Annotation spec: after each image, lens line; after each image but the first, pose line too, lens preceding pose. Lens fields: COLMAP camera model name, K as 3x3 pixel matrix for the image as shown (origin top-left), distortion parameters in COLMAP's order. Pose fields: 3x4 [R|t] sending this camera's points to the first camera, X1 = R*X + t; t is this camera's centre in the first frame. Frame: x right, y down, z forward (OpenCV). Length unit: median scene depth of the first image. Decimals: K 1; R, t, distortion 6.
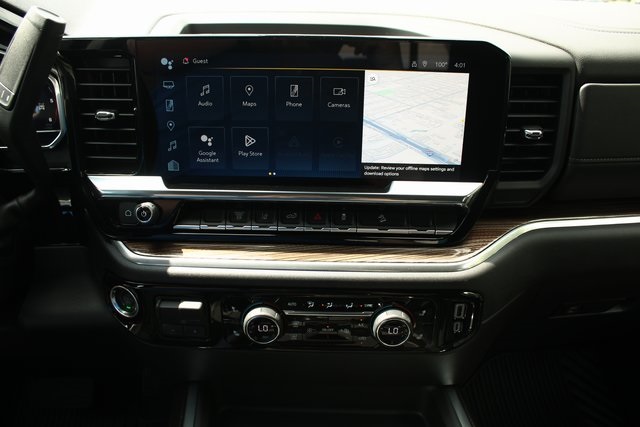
lens RADIAL K [[529.1, 0, 320.0], [0, 529.1, 213.5], [0, 0, 1]] dist [-0.162319, 0.147442]
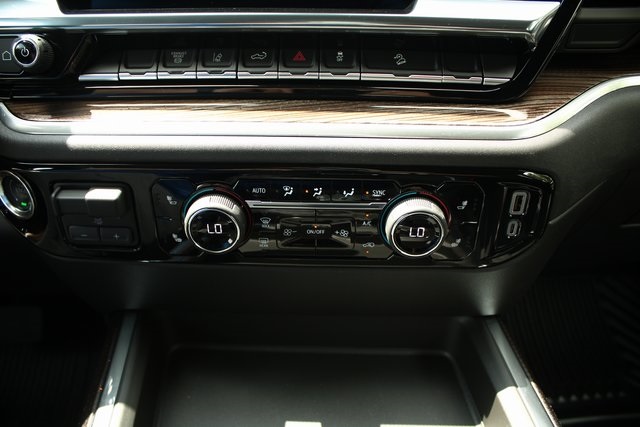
lens RADIAL K [[529.1, 0, 320.0], [0, 529.1, 213.5], [0, 0, 1]] dist [-0.162319, 0.147442]
pose [[0.999995, -0.002184, -0.002196, 0.021806], [0.002449, 0.991599, 0.129324, 0.114350], [0.001895, -0.129329, 0.991600, 0.353530]]
